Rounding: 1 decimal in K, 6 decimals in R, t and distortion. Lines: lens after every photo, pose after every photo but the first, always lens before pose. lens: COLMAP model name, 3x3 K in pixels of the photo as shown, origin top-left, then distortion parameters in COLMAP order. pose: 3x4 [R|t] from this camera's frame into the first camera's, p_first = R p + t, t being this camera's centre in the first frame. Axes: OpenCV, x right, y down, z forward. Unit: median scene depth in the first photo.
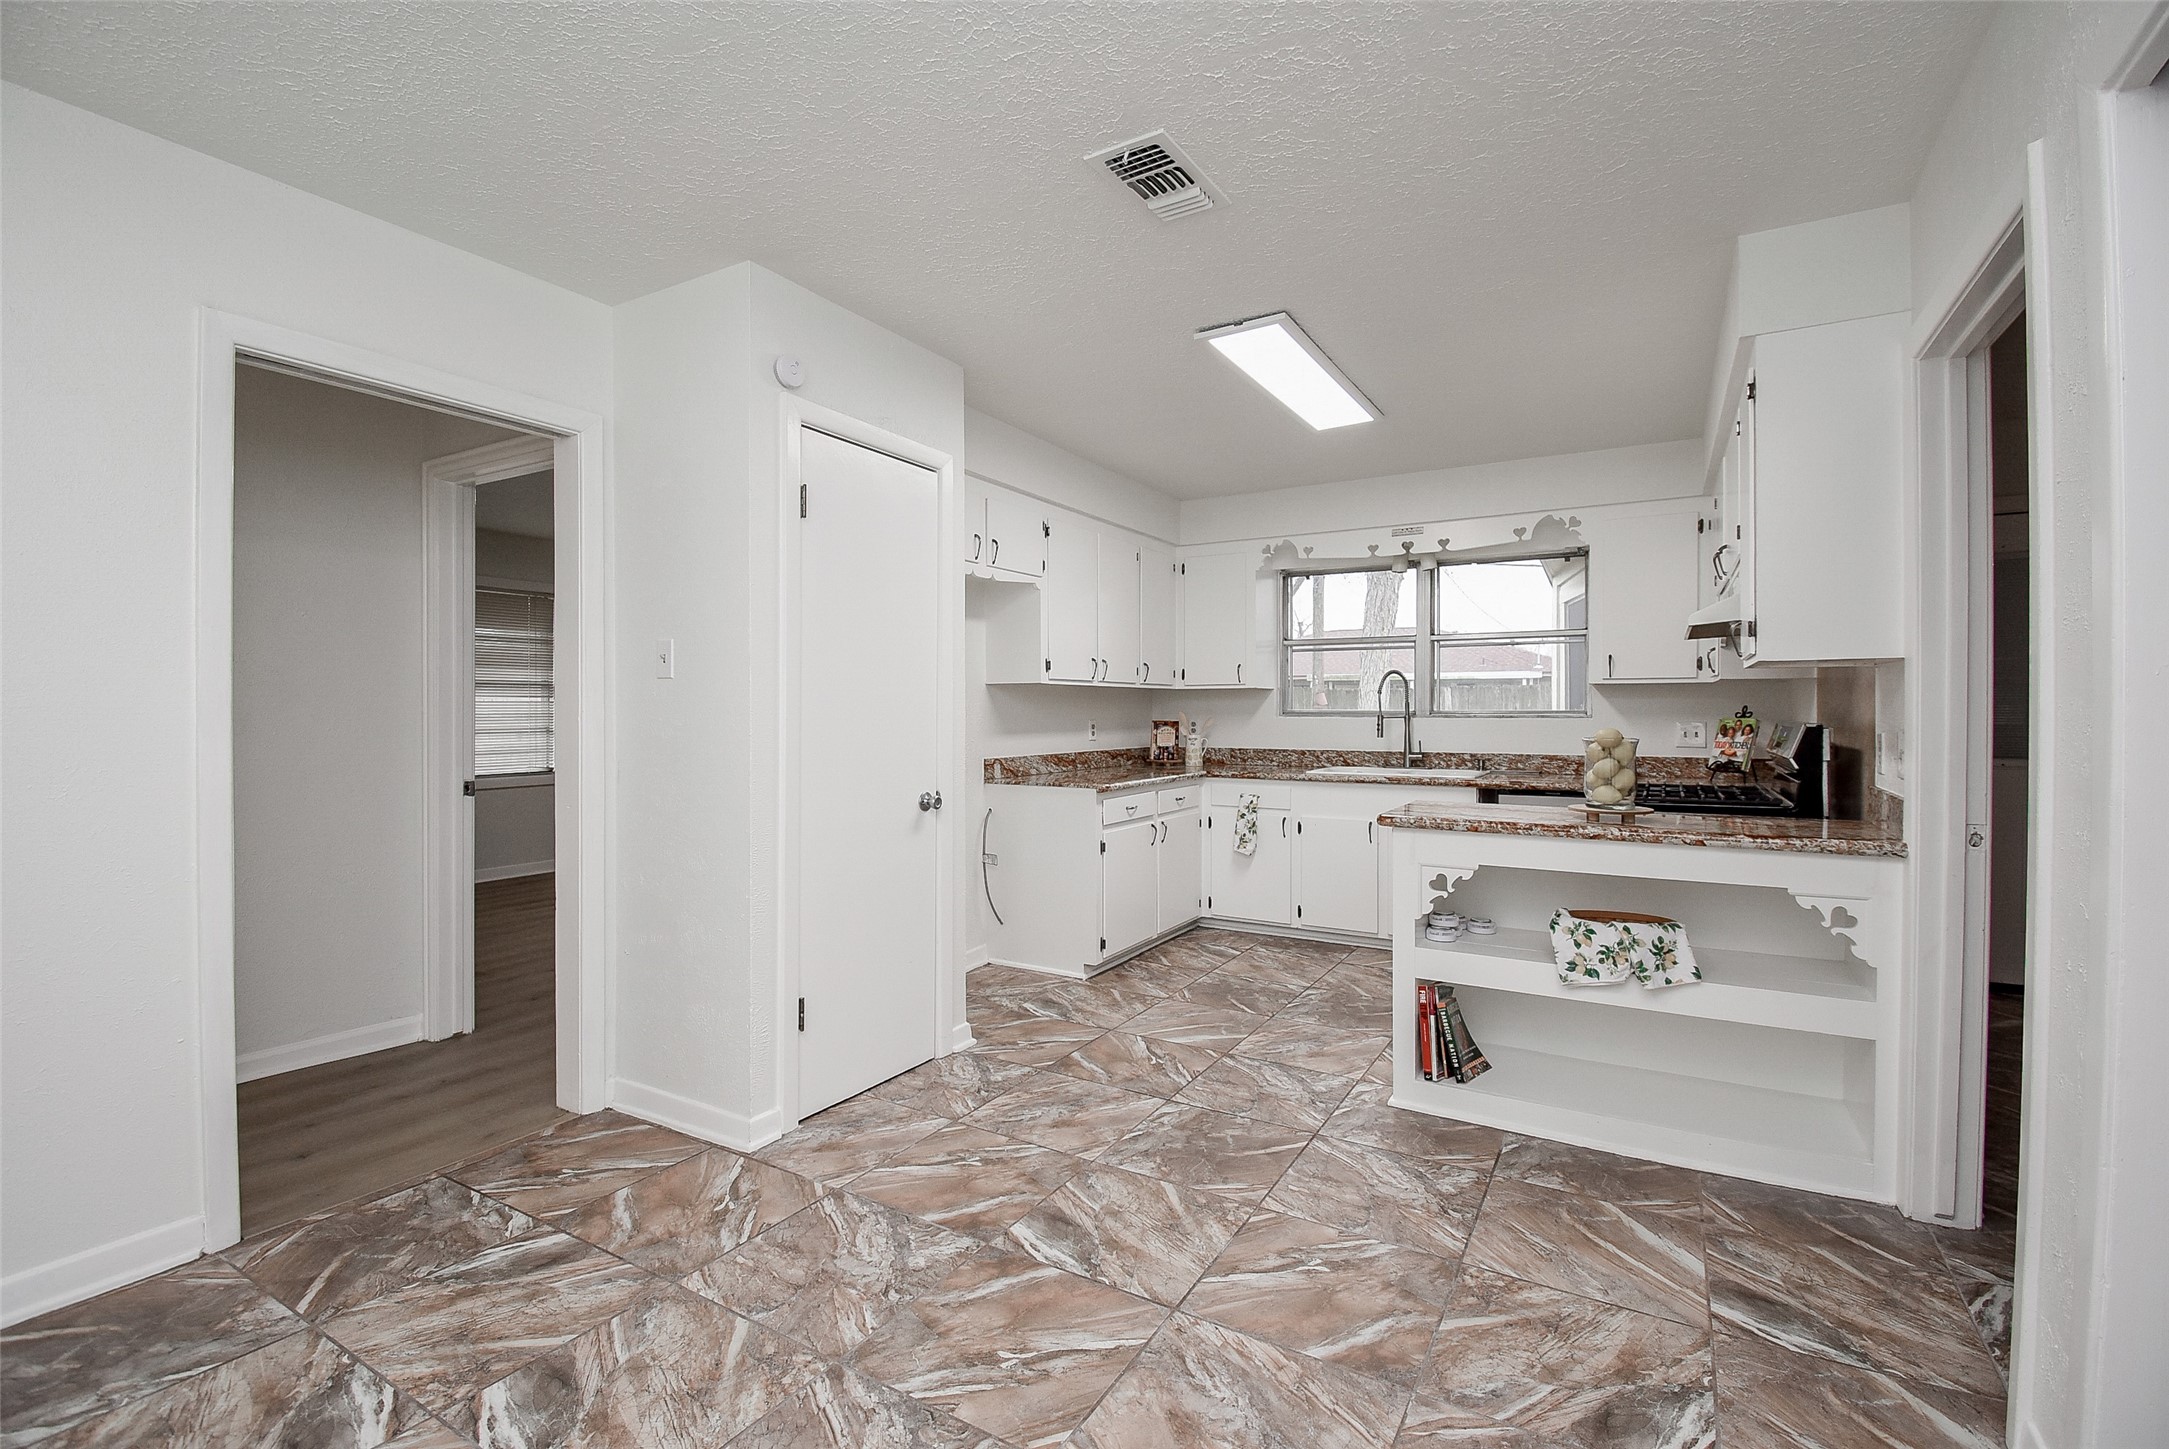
lens RADIAL K [[956.5, 0, 1089.7], [0, 956.5, 719.2], [0, 0, 1]] dist [0.020830, -0.026672]
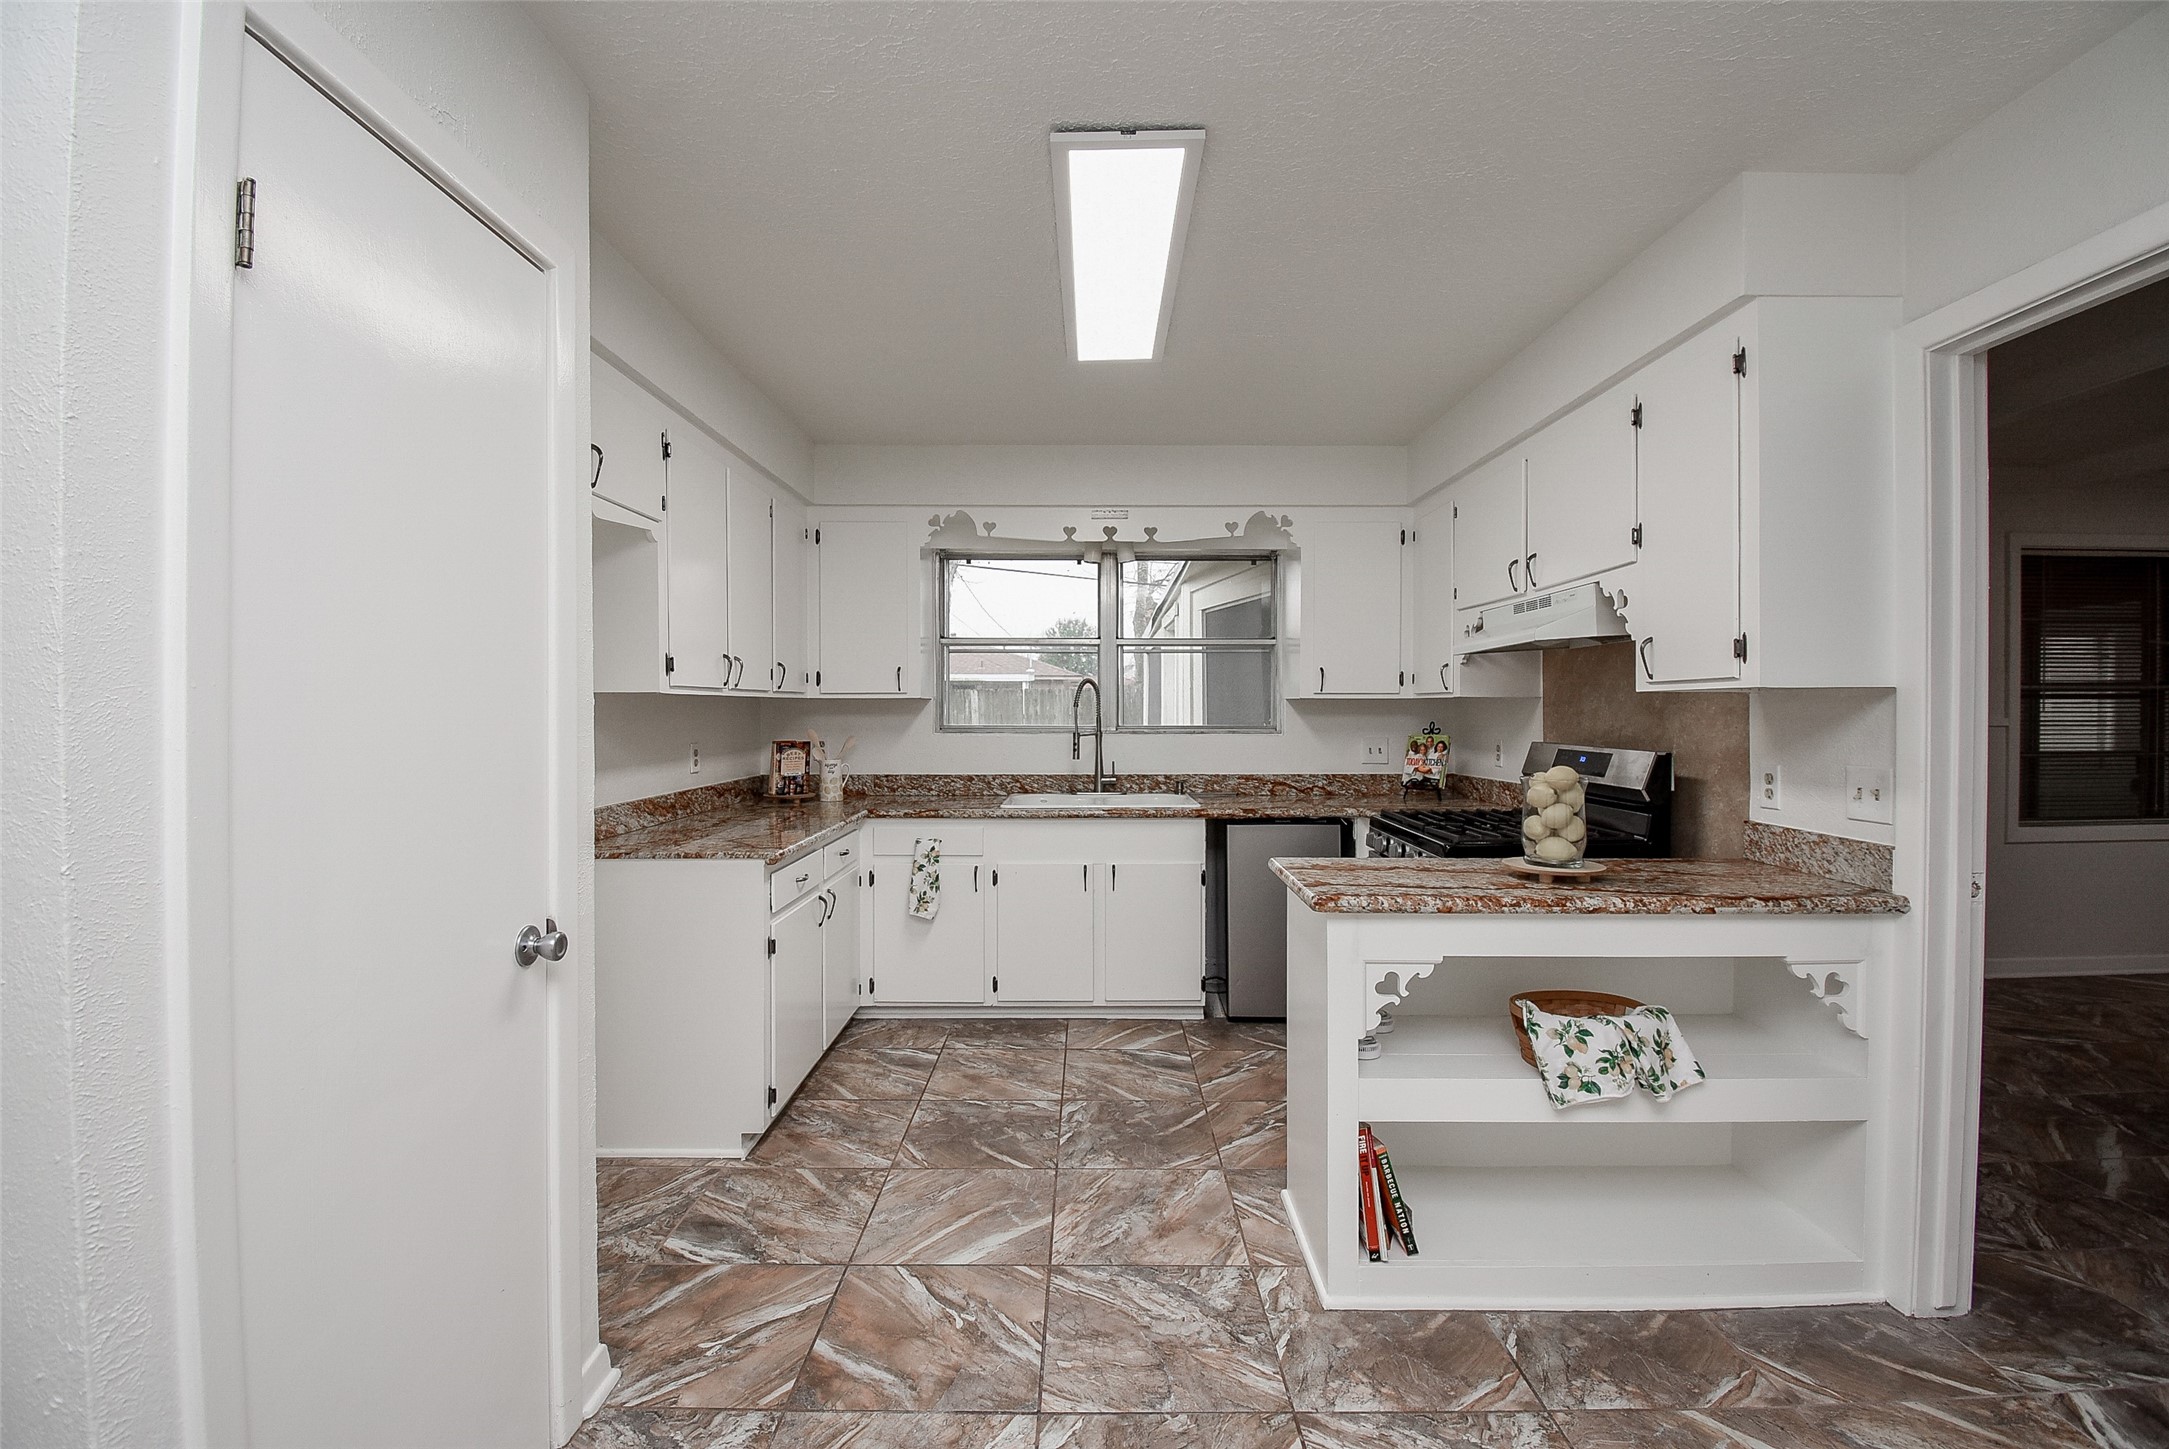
lens RADIAL K [[956.5, 0, 1089.7], [0, 956.5, 719.2], [0, 0, 1]] dist [0.020830, -0.026672]
pose [[0.860654, -0.005123, 0.509165, -0.166634], [0.004351, 0.999987, 0.002708, -0.027355], [-0.509172, -0.000115, 0.860665, 0.420558]]
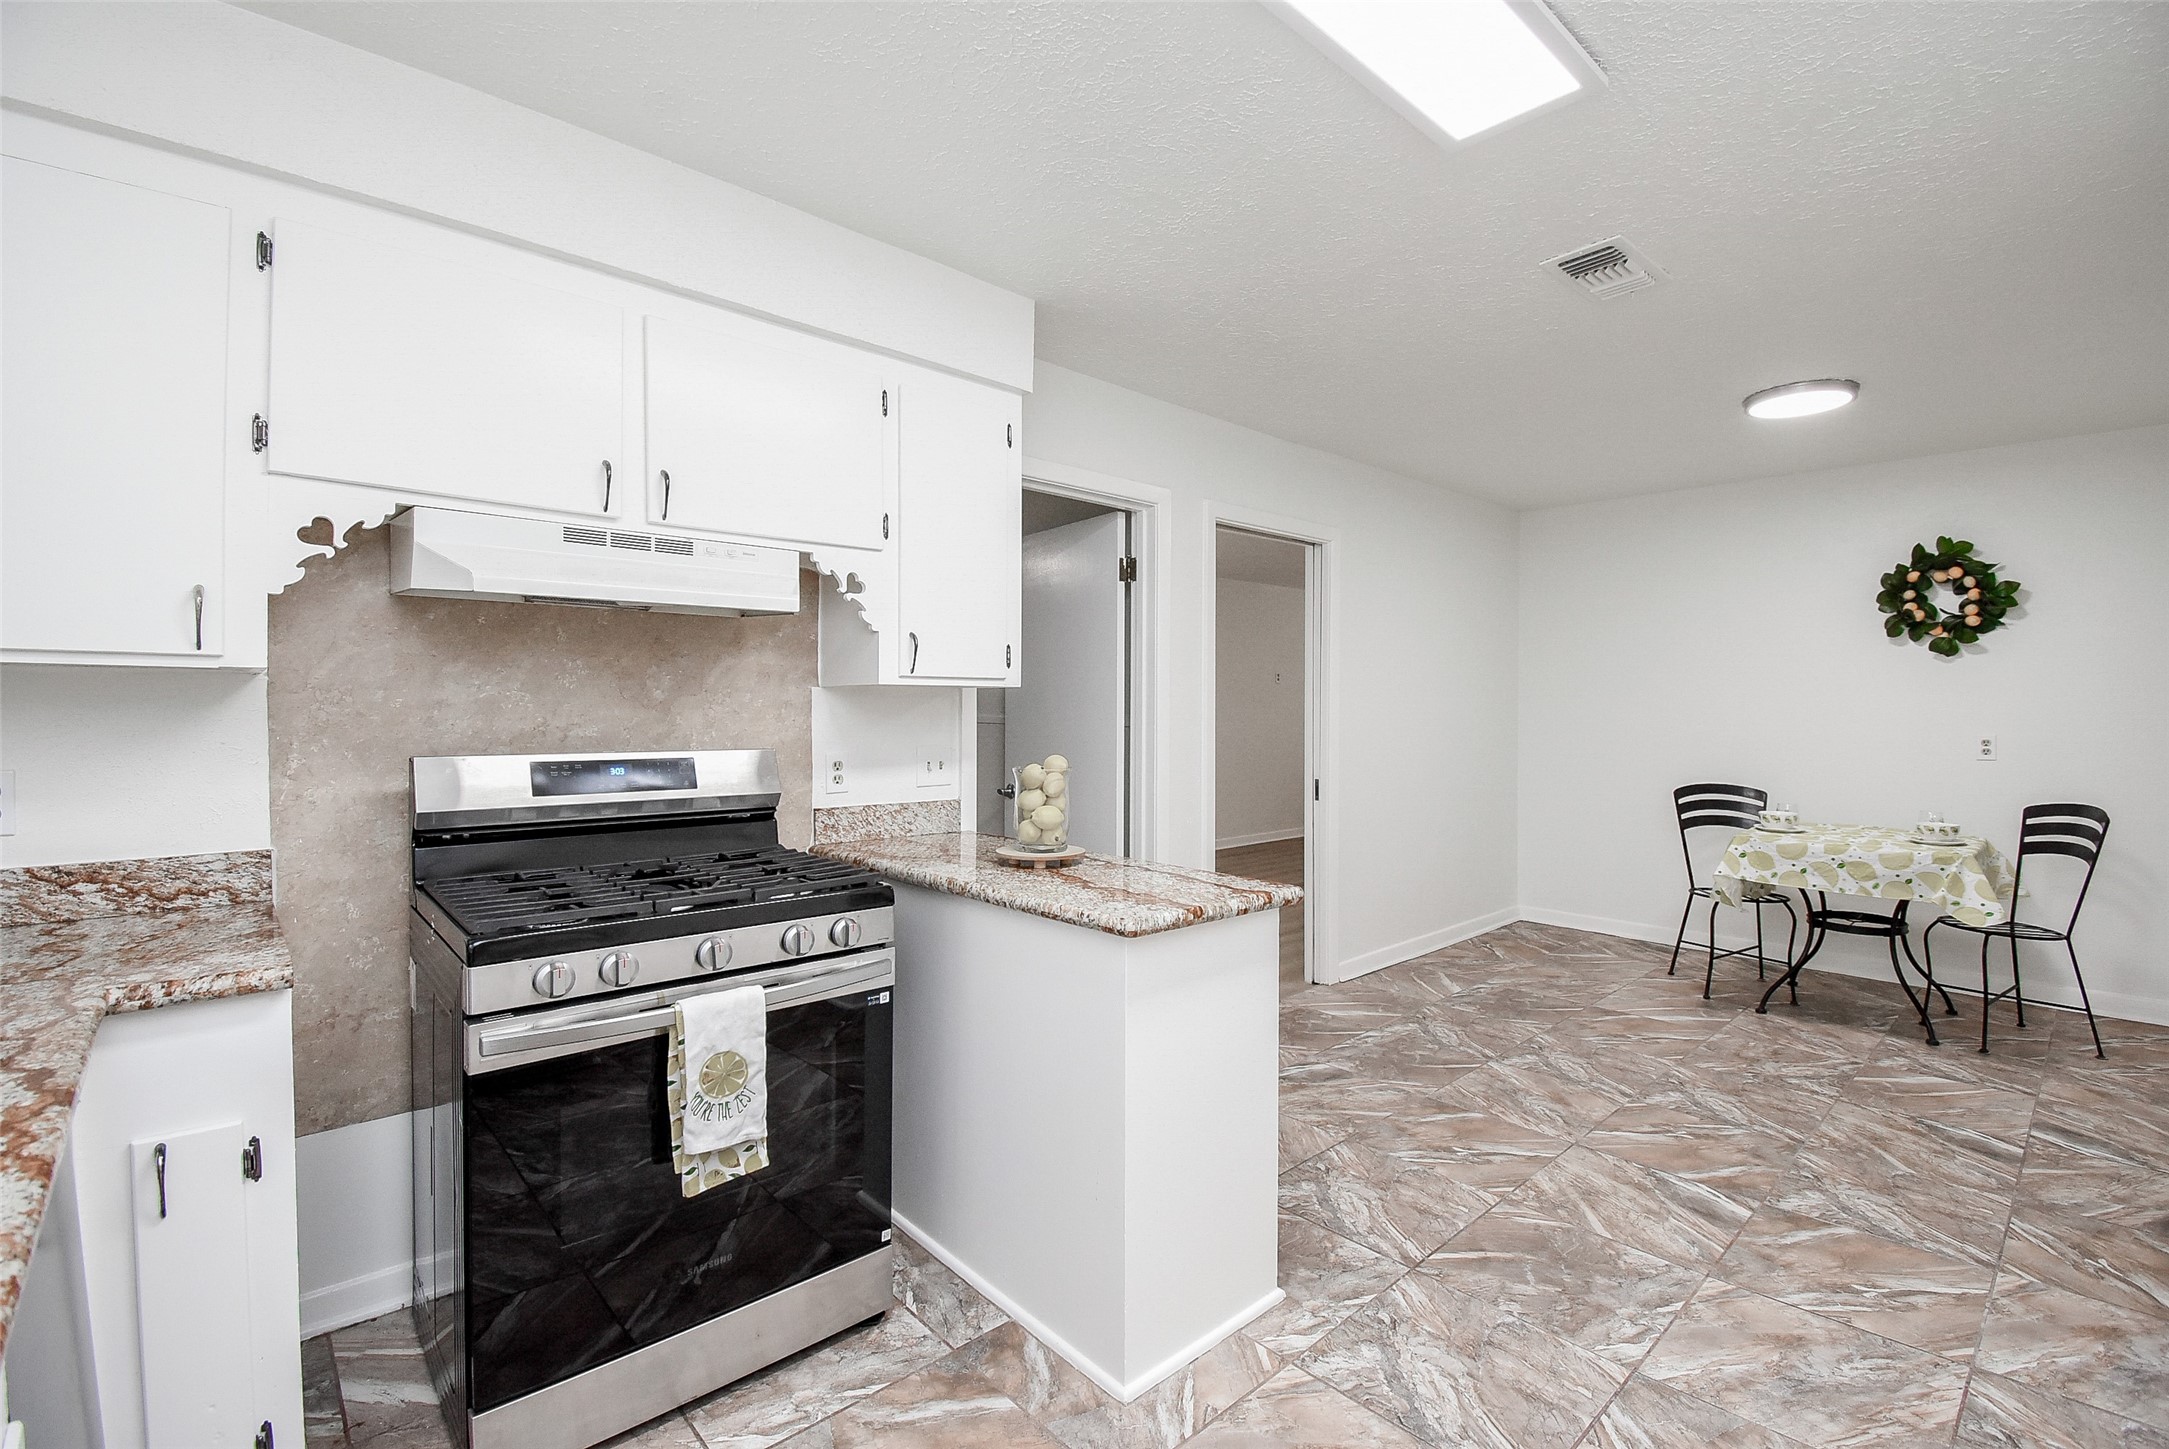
lens RADIAL K [[949.3, 0, 1089.8], [0, 949.3, 717.3], [0, 0, 1]] dist [0.014945, -0.025563]
pose [[-0.955750, -0.004551, 0.294146, 0.212609], [-0.000205, 0.999890, 0.014803, -0.030398], [-0.294182, 0.014088, -0.955646, 1.482757]]
